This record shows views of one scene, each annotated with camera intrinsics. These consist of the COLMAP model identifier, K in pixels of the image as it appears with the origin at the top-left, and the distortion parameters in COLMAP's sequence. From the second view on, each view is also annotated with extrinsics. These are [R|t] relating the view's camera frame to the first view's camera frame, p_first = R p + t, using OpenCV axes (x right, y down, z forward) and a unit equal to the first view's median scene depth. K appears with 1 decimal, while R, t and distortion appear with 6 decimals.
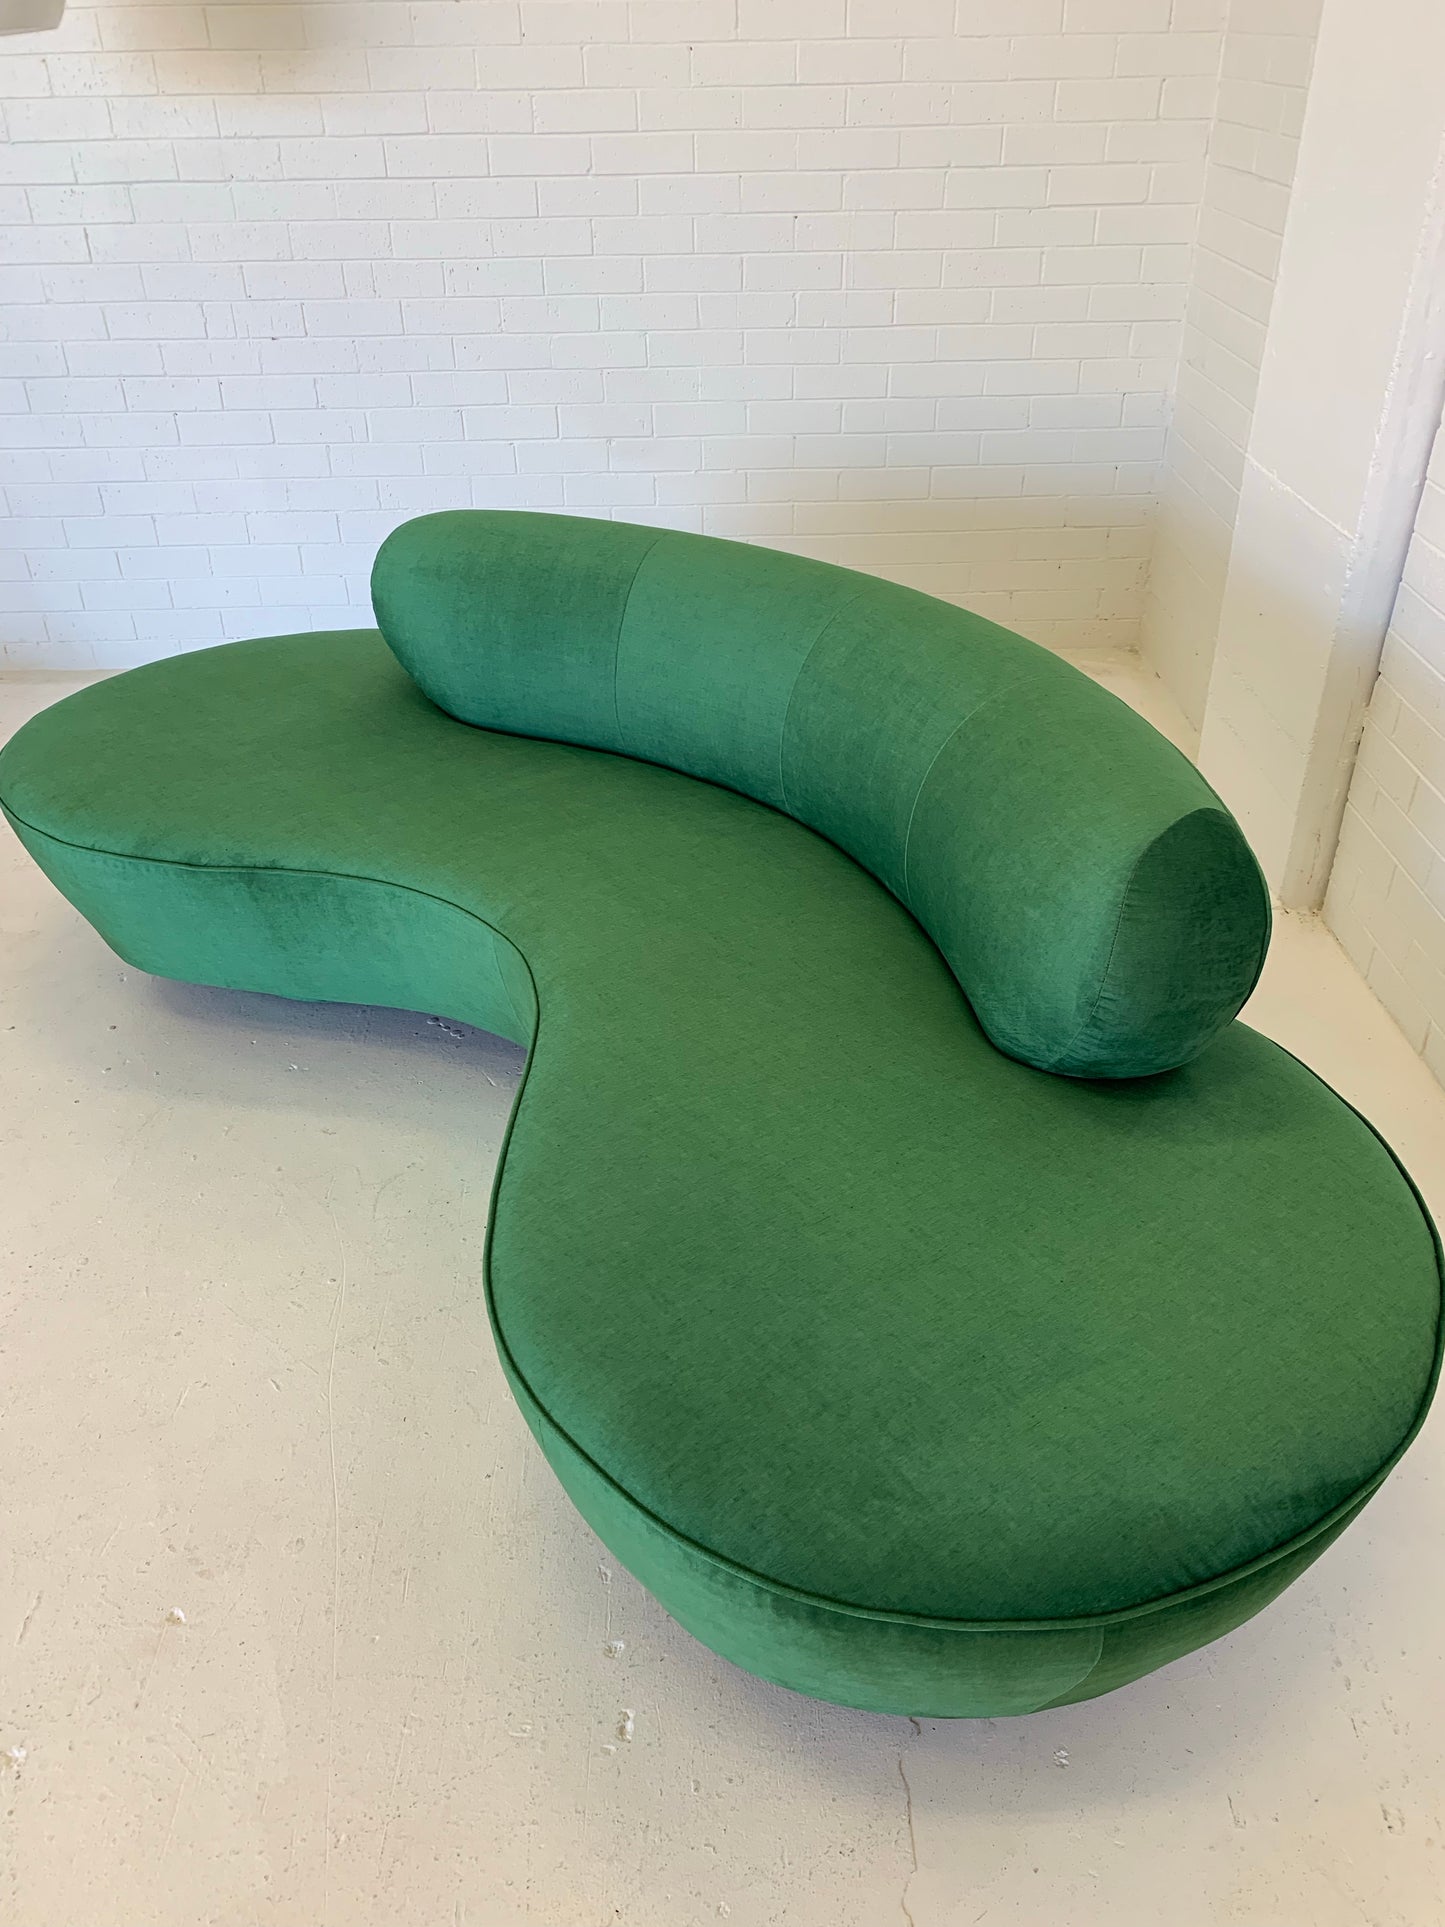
lens RADIAL K [[1477.4, 0, 729.7], [0, 1477.4, 969.5], [0, 0, 1]] dist [0.013214, -0.013239]
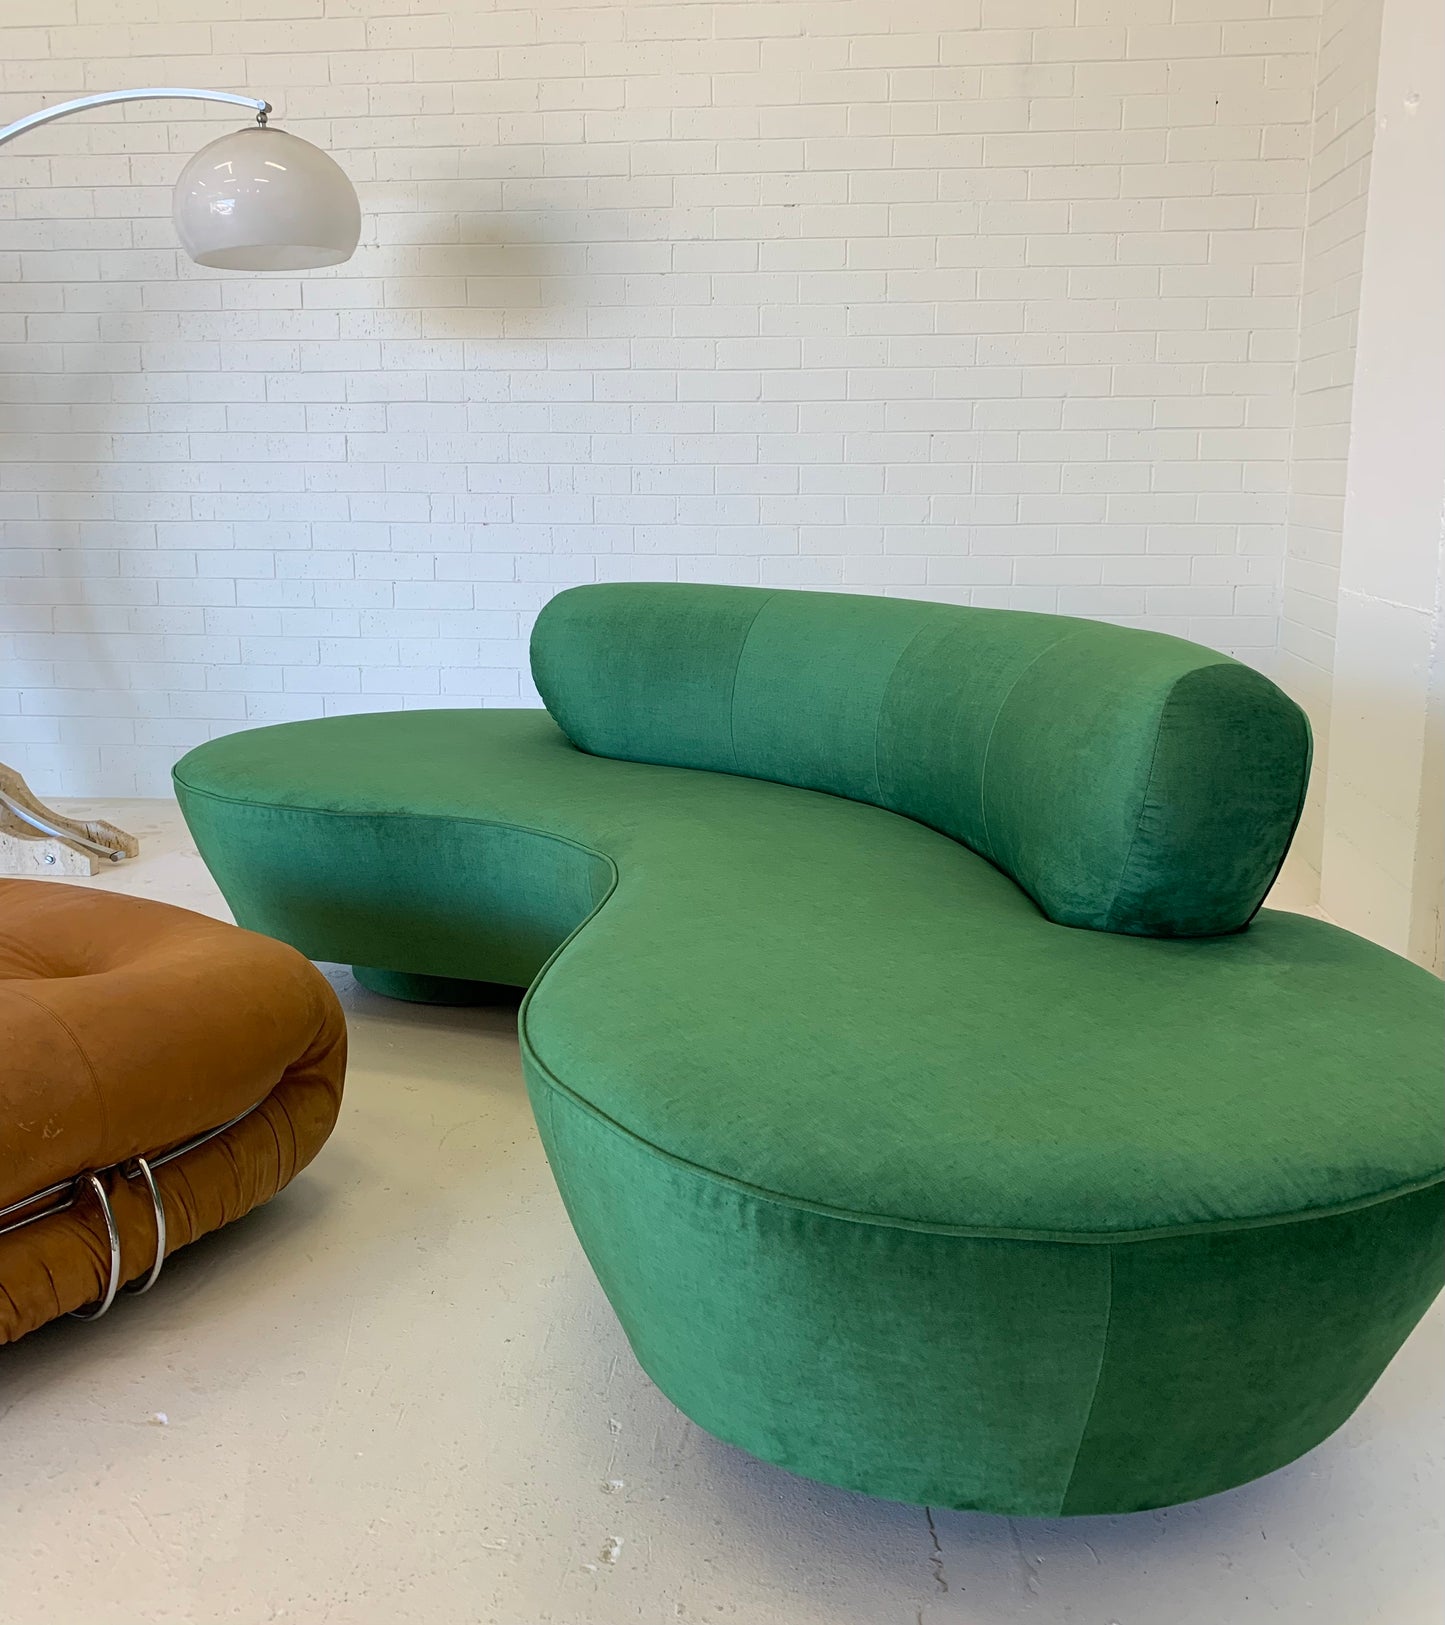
lens RADIAL K [[1485.1, 0, 729.4], [0, 1485.1, 752.9], [0, 0, 1]] dist [0.008211, 0.000000]
pose [[0.991542, 0.036850, -0.124448, 0.064199], [-0.081387, 0.923437, -0.375020, 0.276292], [0.101100, 0.381976, 0.918626, 0.006332]]
